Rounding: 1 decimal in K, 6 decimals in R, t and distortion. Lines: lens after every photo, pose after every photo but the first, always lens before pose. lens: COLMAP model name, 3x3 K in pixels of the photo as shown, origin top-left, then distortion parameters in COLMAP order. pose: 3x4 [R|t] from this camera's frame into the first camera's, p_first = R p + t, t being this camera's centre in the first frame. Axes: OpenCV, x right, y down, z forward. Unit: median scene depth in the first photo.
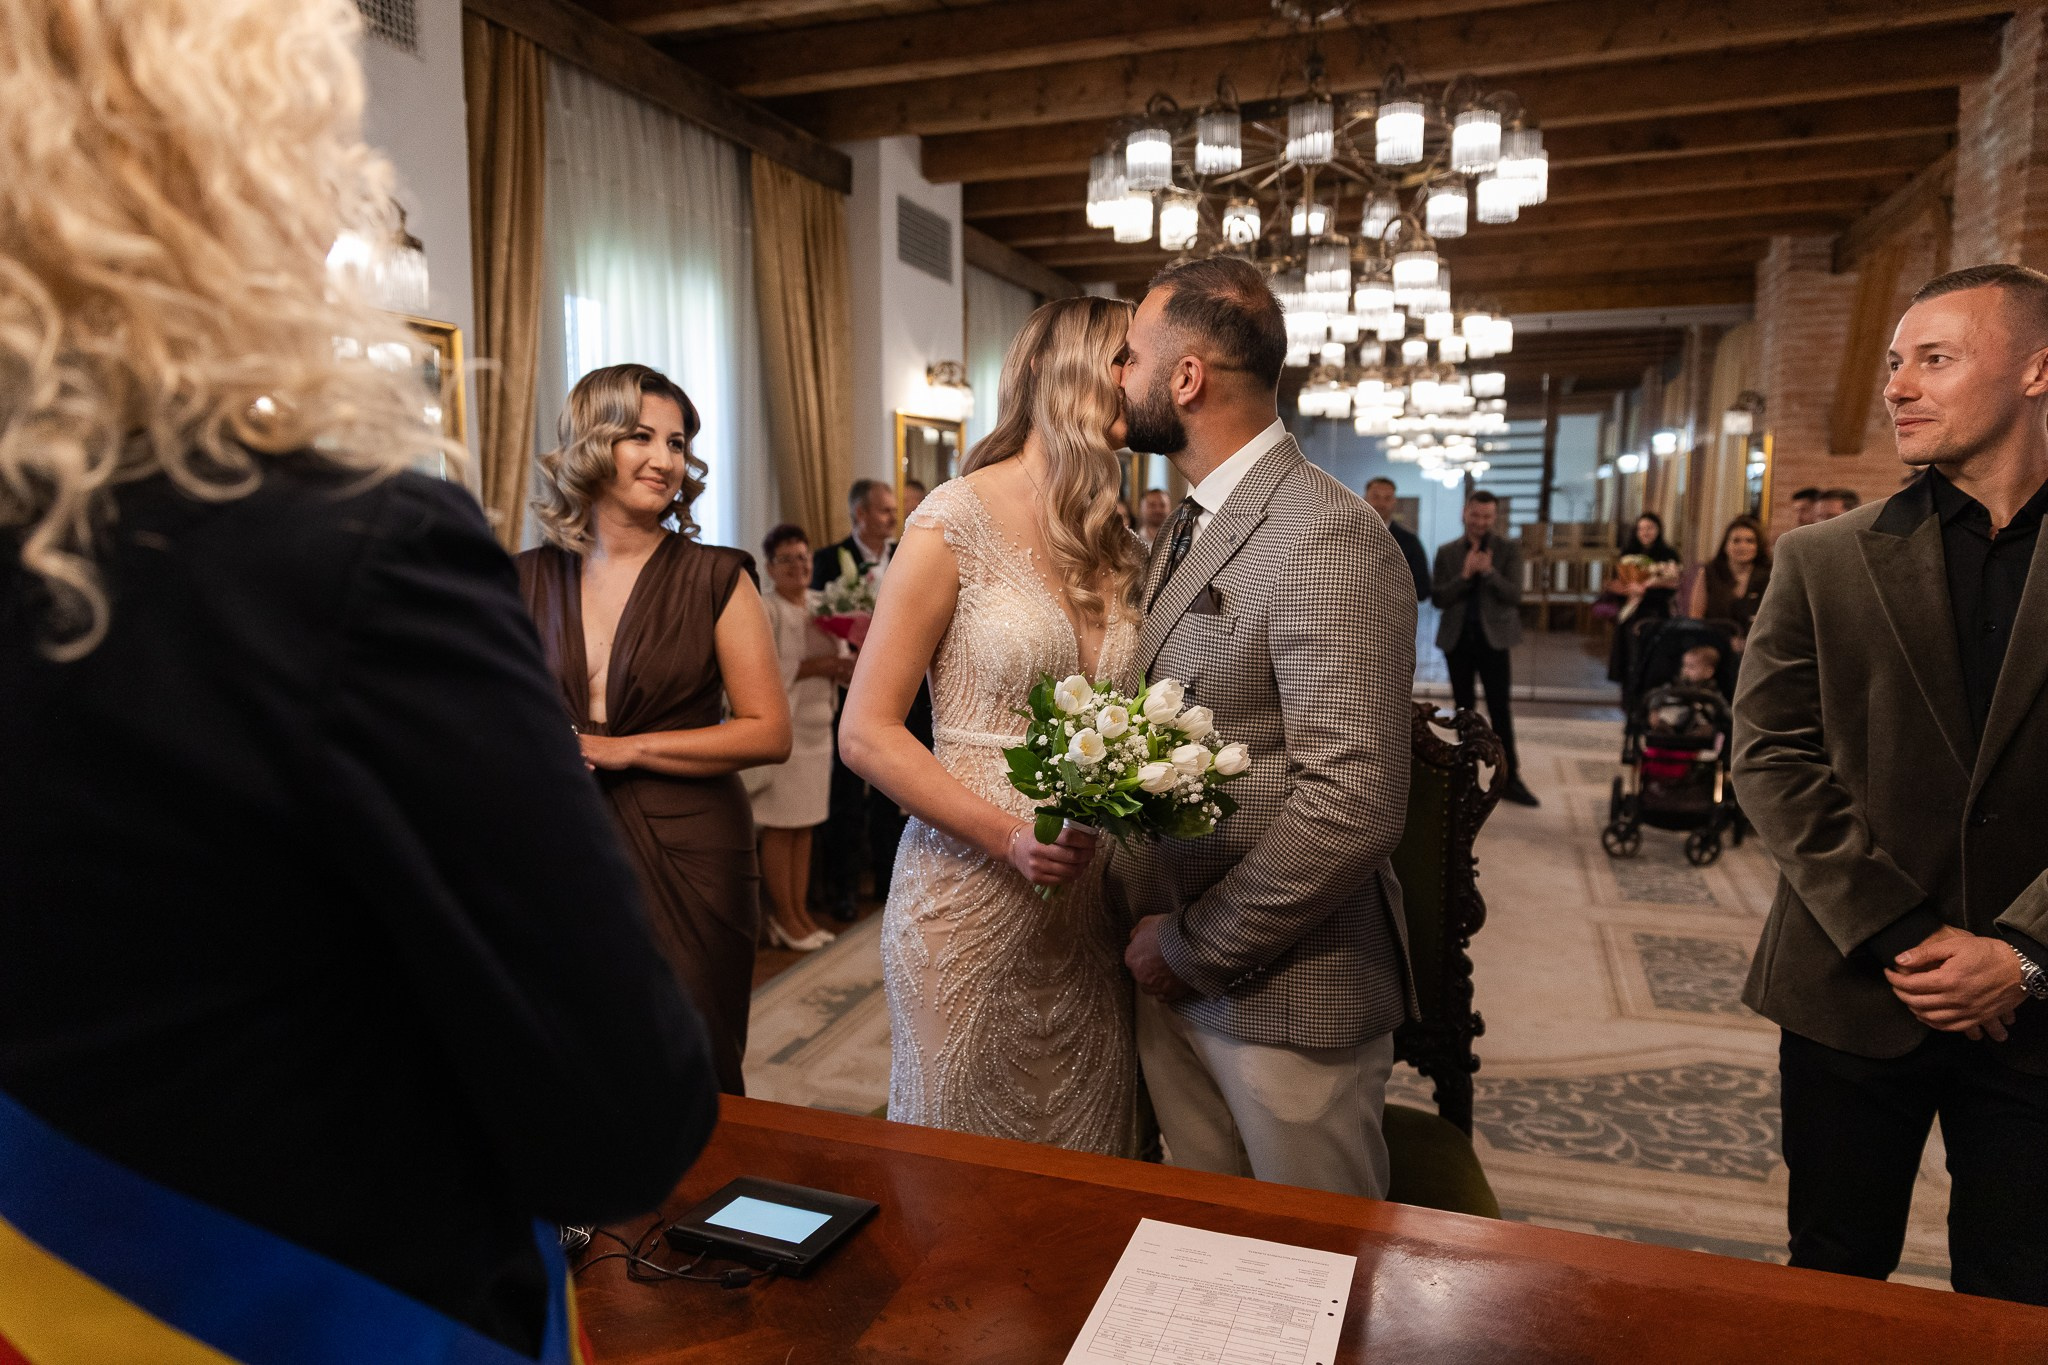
lens RADIAL K [[1468.6, 0, 988.3], [0, 1468.6, 682.4], [0, 0, 1]] dist [0.007913, -0.006247]
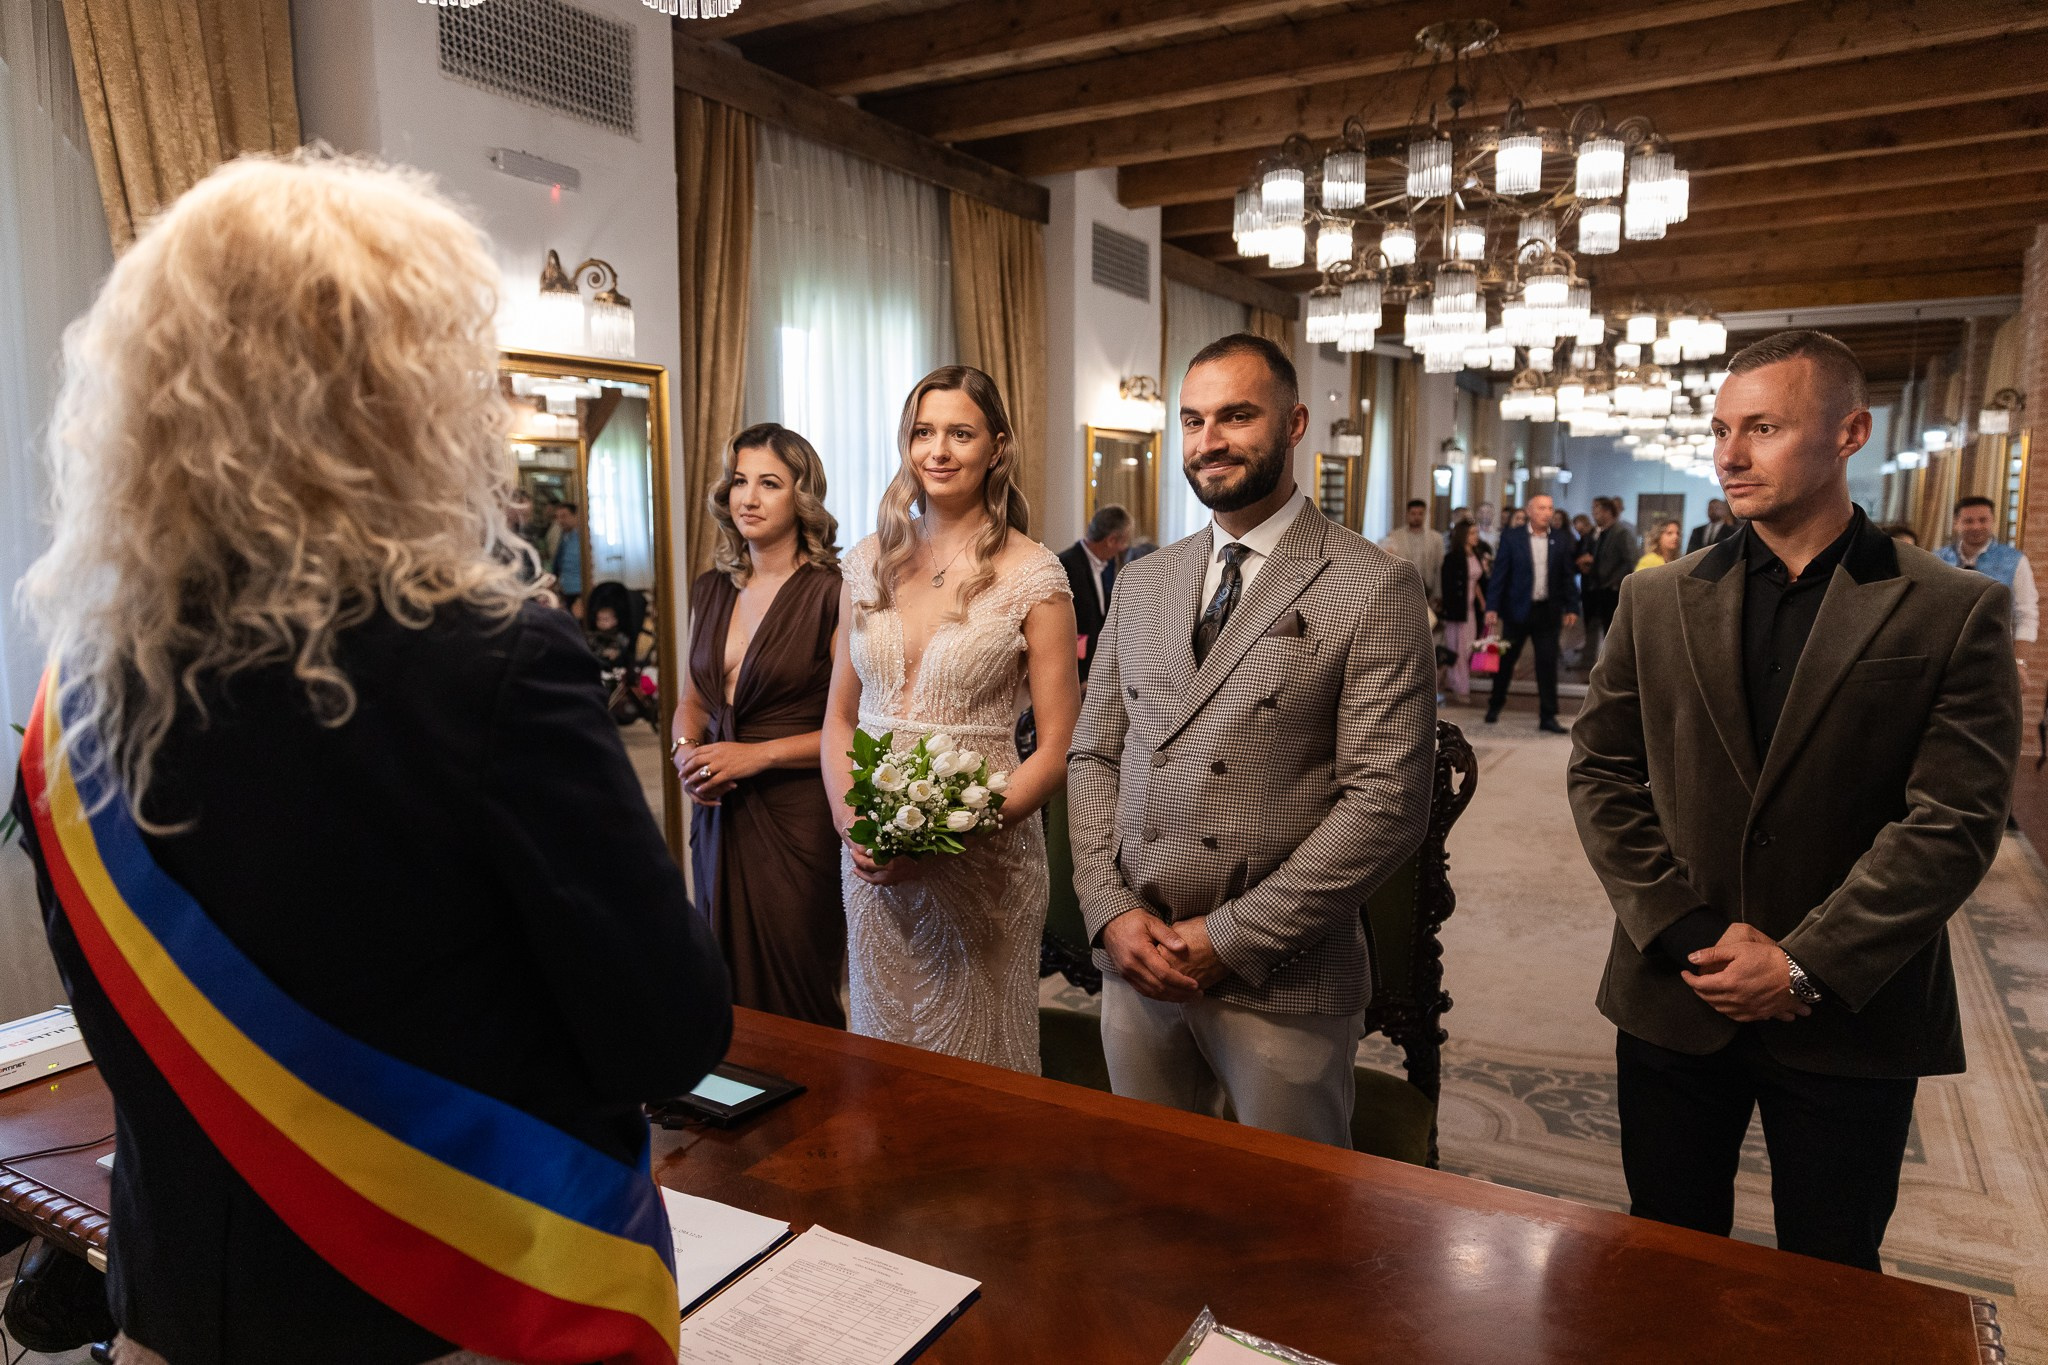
lens RADIAL K [[1452.1, 0, 993.6], [0, 1452.1, 684.9], [0, 0, 1]] dist [0.005327, -0.003955]
pose [[0.982566, 0.022457, -0.184555, 0.084530], [-0.020877, 0.999727, 0.010499, -0.005674], [0.184741, -0.006463, 0.982766, -0.064397]]
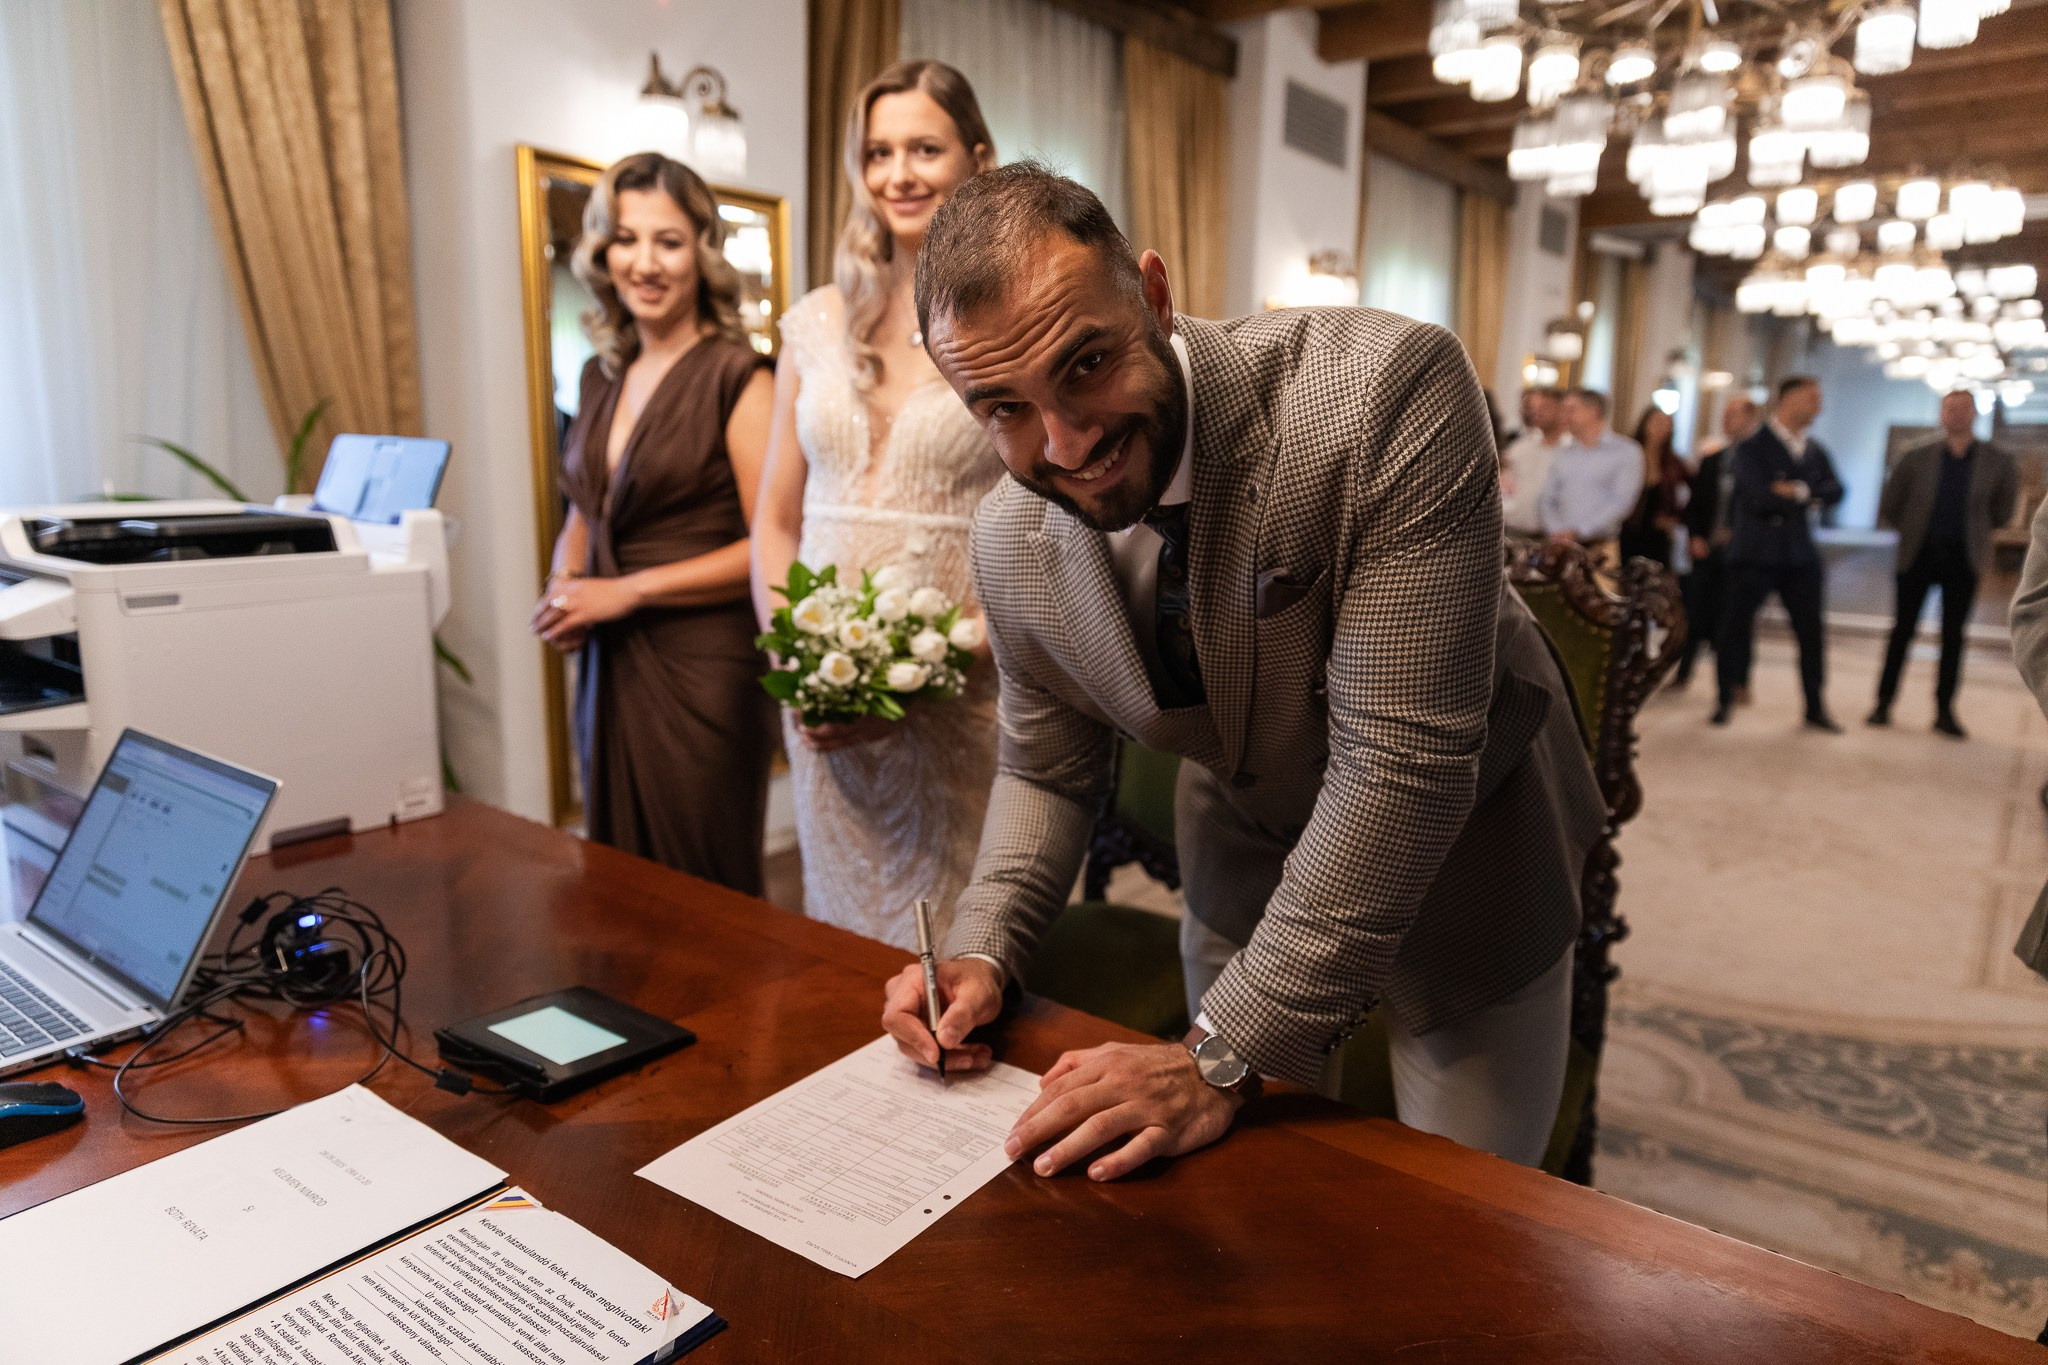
lens RADIAL K [[1371.9, 0, 1013.6], [0, 1371.9, 695.2], [0, 0, 1]] dist [0.000933, 0.002218]
pose [[0.946525, 0.080244, -0.312493, 0.103767], [-0.059288, 0.995343, 0.076010, 0.025112], [0.317138, -0.053418, 0.946874, 0.061783]]
